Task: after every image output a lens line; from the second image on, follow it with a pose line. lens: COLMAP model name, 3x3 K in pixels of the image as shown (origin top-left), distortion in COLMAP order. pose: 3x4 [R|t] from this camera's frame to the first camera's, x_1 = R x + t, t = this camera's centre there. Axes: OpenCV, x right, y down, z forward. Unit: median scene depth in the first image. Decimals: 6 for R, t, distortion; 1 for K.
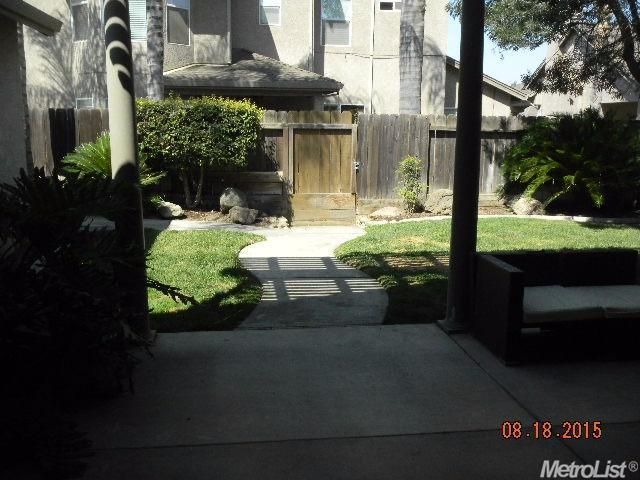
lens RADIAL K [[635.5, 0, 319.9], [0, 635.5, 239.3], [0, 0, 1]] dist [-0.021528, 0.000000]
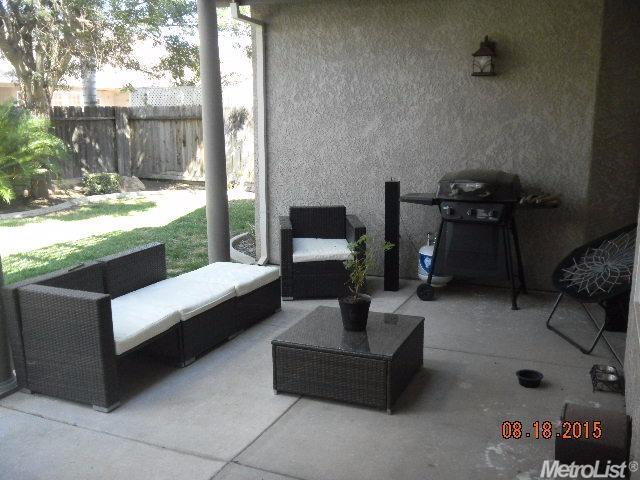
lens RADIAL K [[635.5, 0, 319.3], [0, 635.5, 238.6], [0, 0, 1]] dist [-0.021528, 0.000000]
pose [[0.537556, -0.178348, 0.824152, -0.184712], [0.160160, 0.981180, 0.107864, -0.062361], [-0.827878, 0.074013, 0.556003, 0.301549]]
